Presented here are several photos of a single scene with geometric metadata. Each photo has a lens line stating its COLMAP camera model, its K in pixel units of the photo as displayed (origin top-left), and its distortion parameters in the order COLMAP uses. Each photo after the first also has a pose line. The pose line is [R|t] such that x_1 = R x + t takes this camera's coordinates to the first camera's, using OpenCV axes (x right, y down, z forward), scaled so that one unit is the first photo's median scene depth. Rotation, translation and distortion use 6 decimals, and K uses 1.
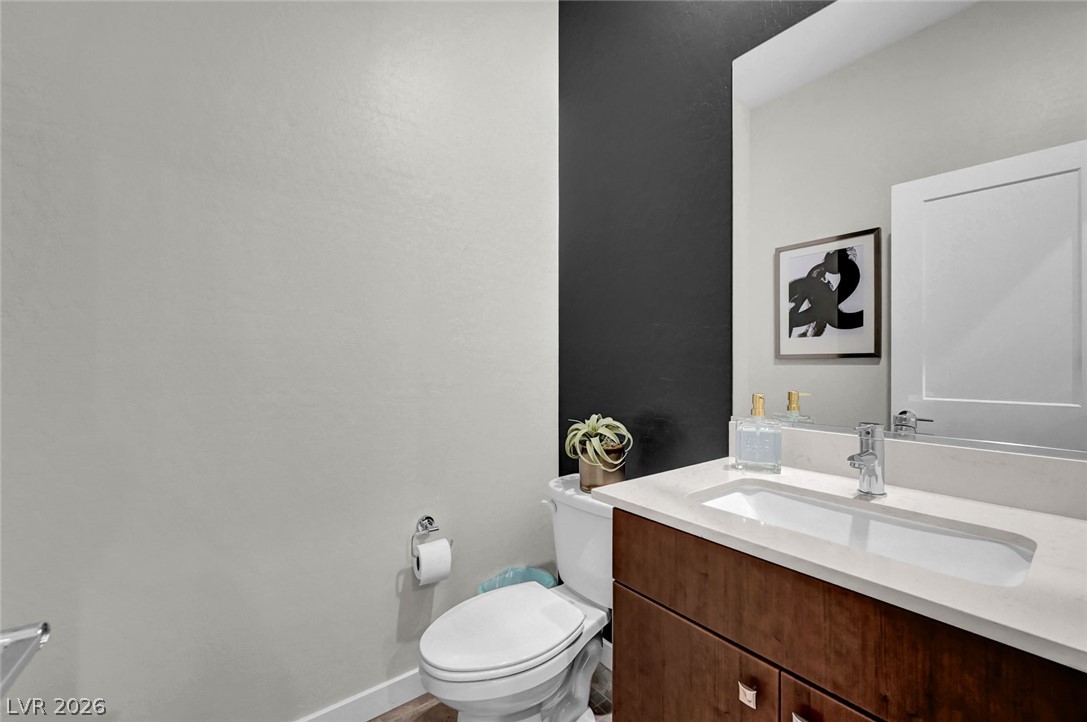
lens RADIAL K [[433.2, 0, 551.9], [0, 433.2, 362.0], [0, 0, 1]] dist [-0.000239, 0.000026]
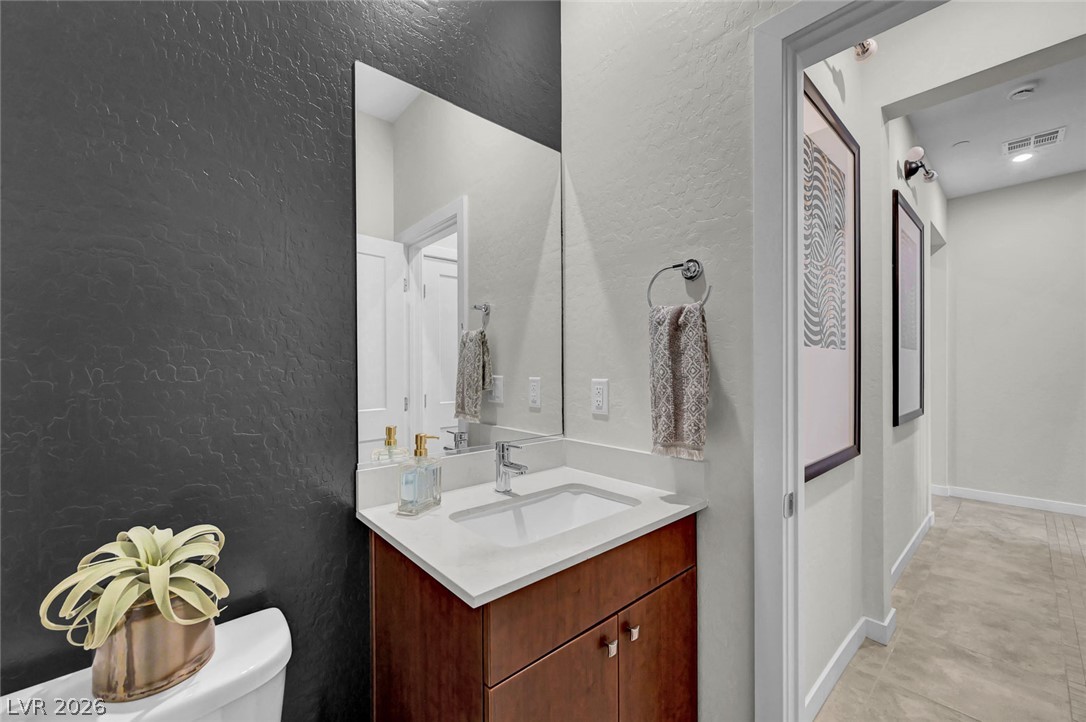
lens RADIAL K [[437.7, 0, 543.0], [0, 437.7, 361.0], [0, 0, 1]] dist [-0.043220, -0.000013]
pose [[-0.057340, 0.006314, 0.998335, -0.746329], [-0.000526, 0.999980, -0.006354, -0.117145], [-0.998355, -0.000890, -0.057335, 1.059212]]
